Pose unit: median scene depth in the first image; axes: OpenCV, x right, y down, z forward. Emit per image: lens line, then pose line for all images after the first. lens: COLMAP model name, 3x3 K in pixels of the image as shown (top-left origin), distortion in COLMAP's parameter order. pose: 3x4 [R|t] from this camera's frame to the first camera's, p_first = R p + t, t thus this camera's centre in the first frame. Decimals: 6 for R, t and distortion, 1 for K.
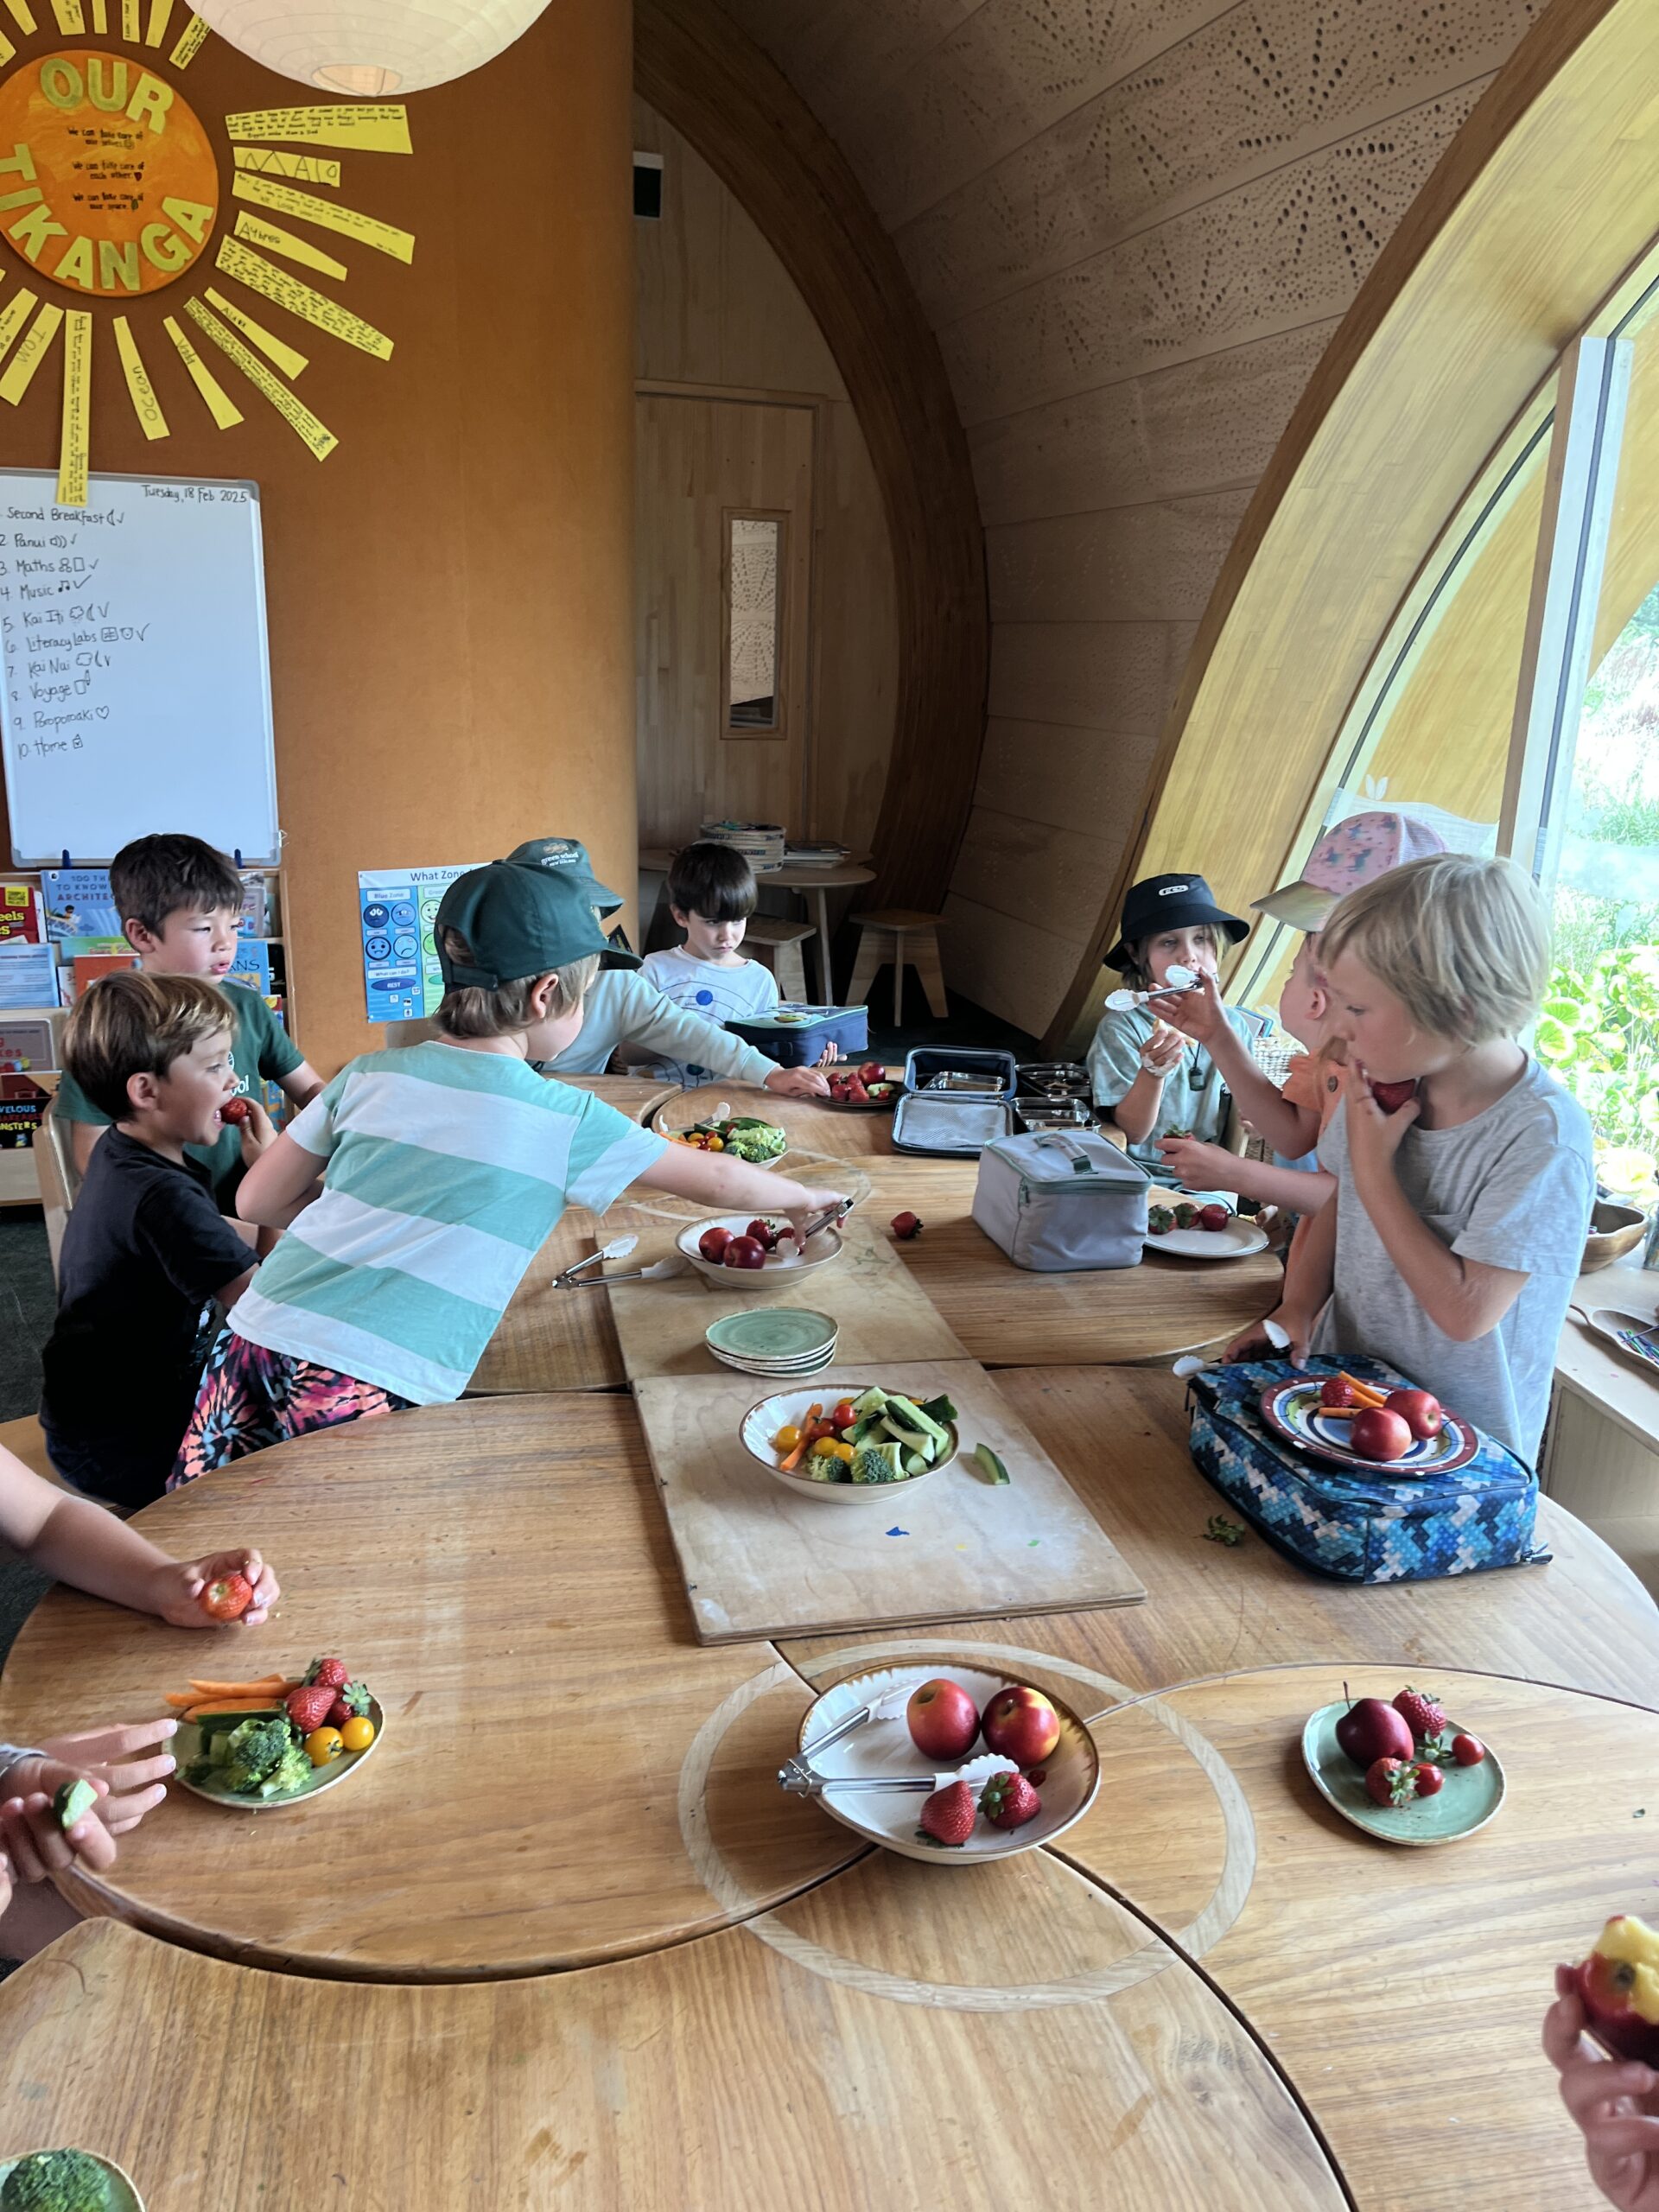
lens RADIAL K [[1680.6, 0, 790.1], [0, 1680.6, 1085.1], [0, 0, 1]] dist [0.070387, -0.100397]
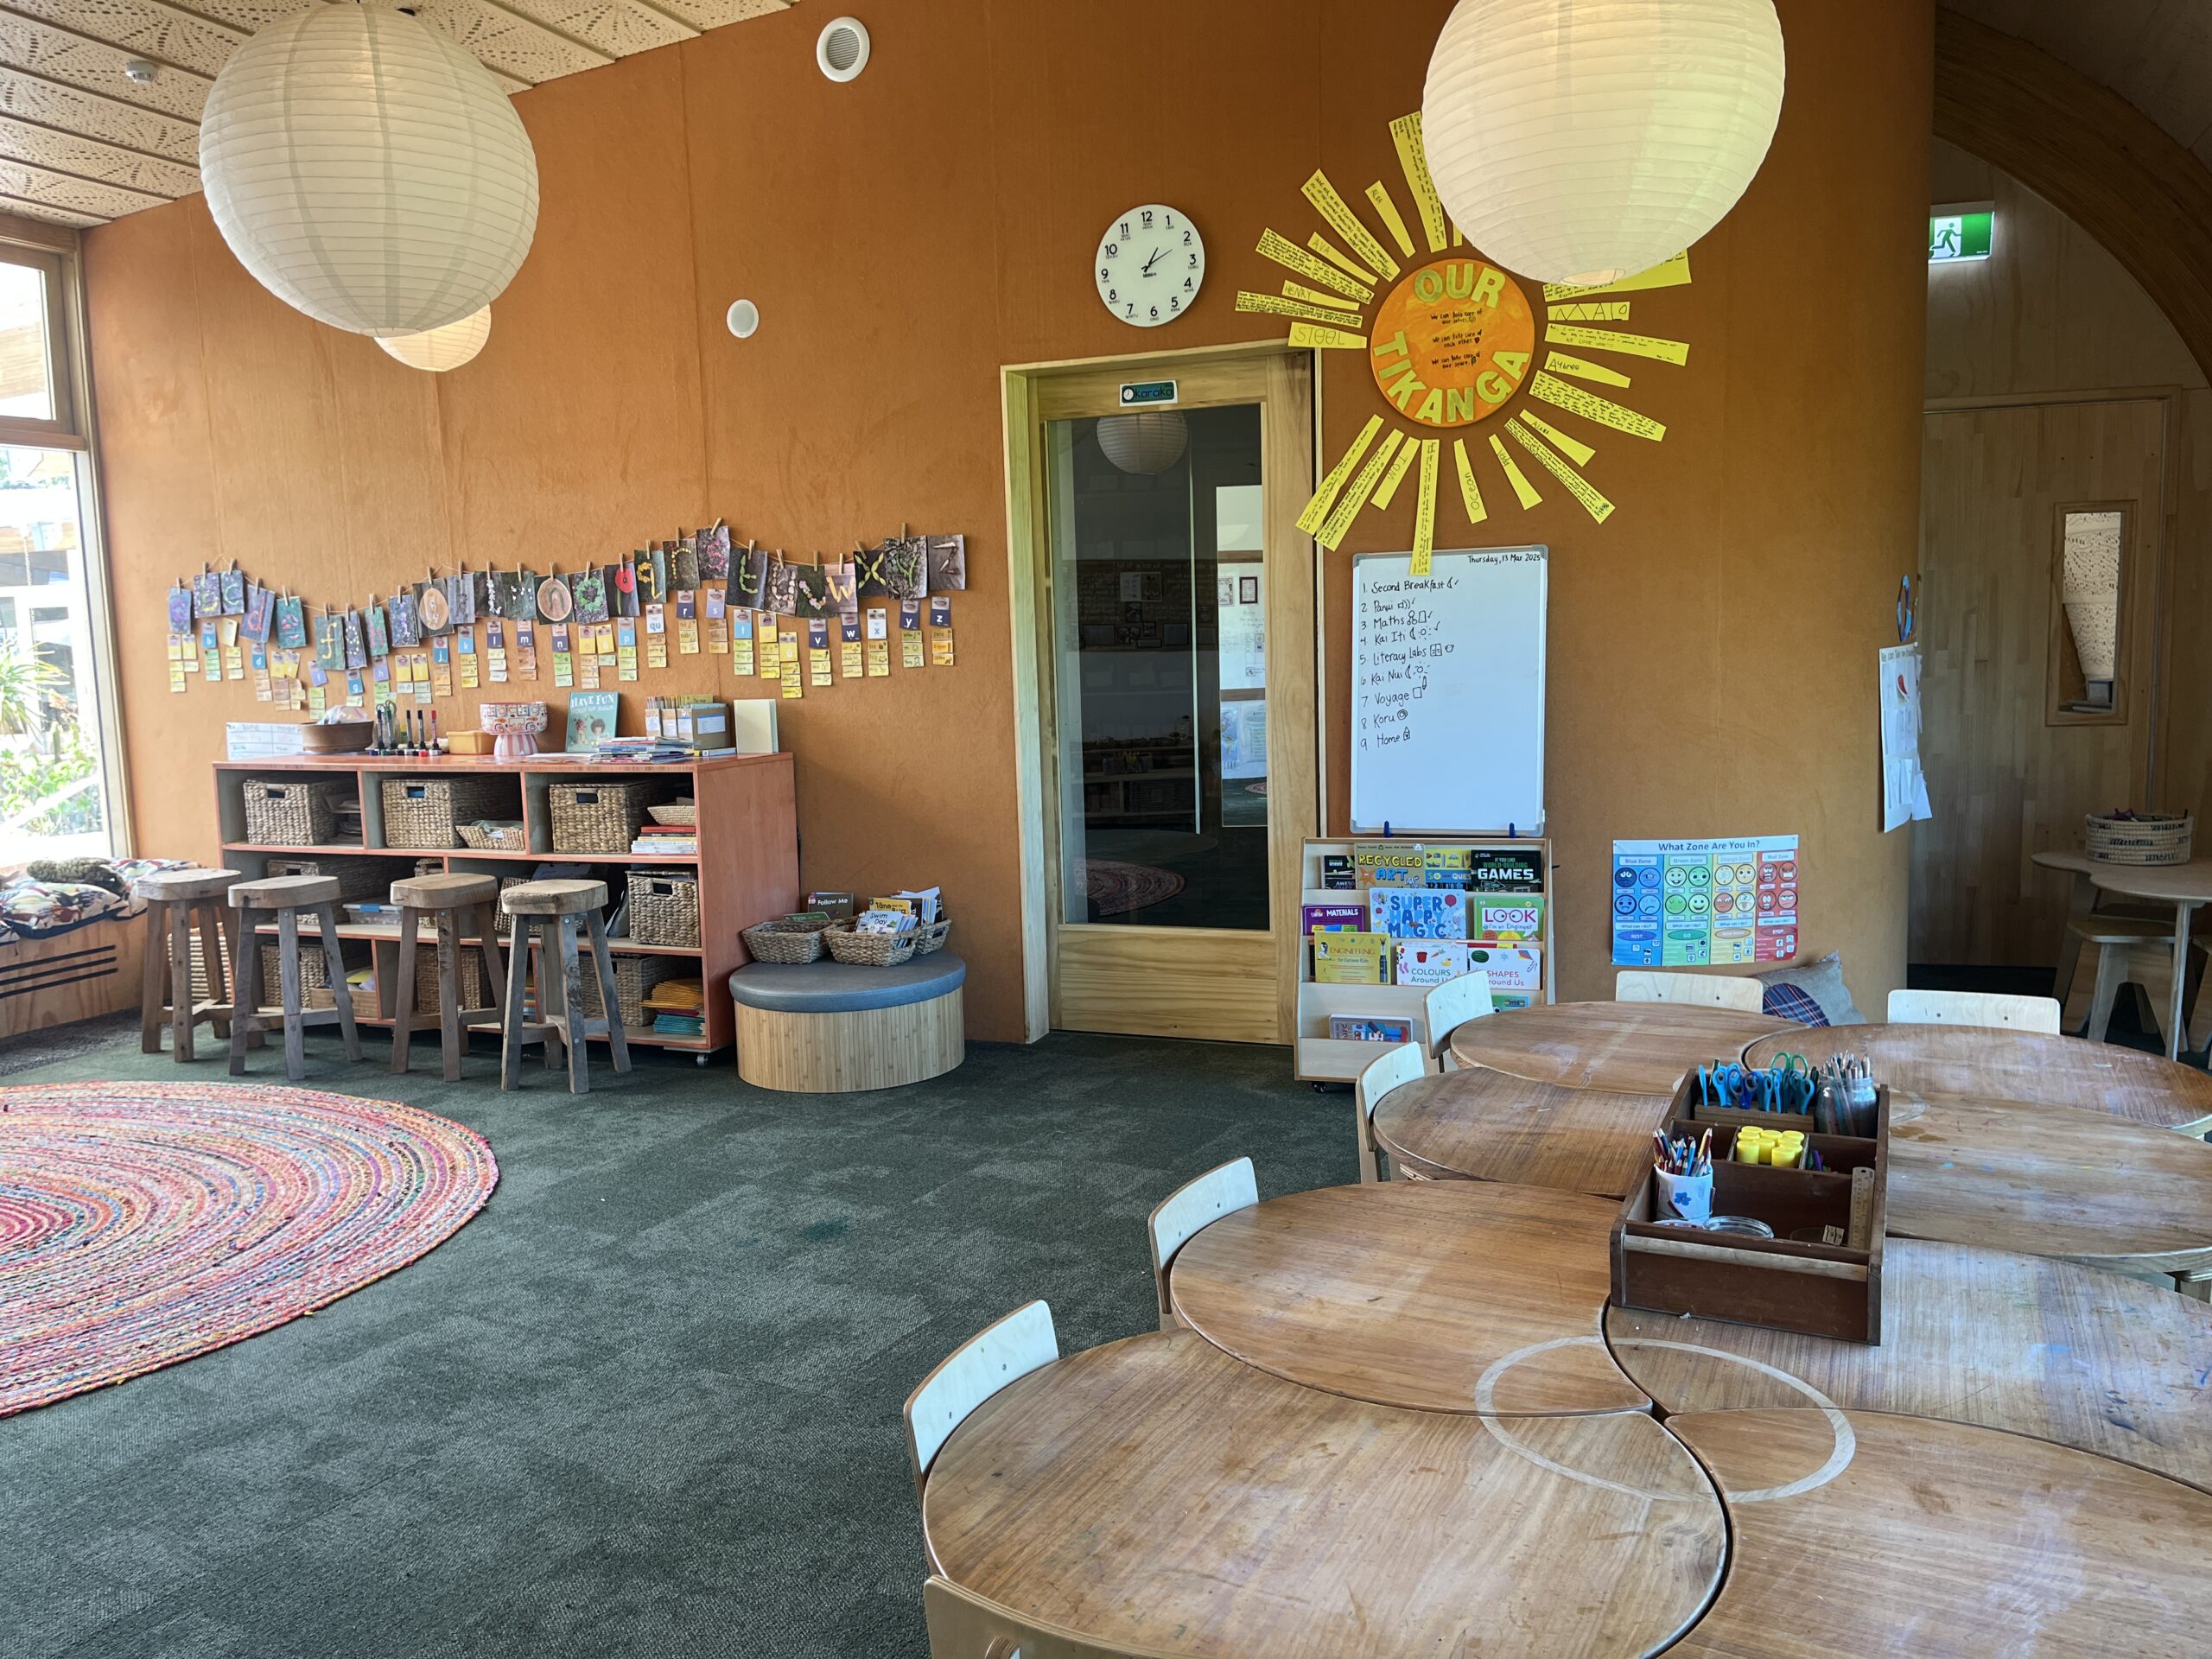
lens RADIAL K [[1680.6, 0, 1087.0], [0, 1680.6, 840.8], [0, 0, 1]] dist [0.070387, -0.100397]
pose [[0.790198, 0.022770, -0.612428, 0.206344], [-0.104876, 0.989593, -0.098525, 0.035952], [0.603811, 0.142083, 0.784362, -0.204029]]
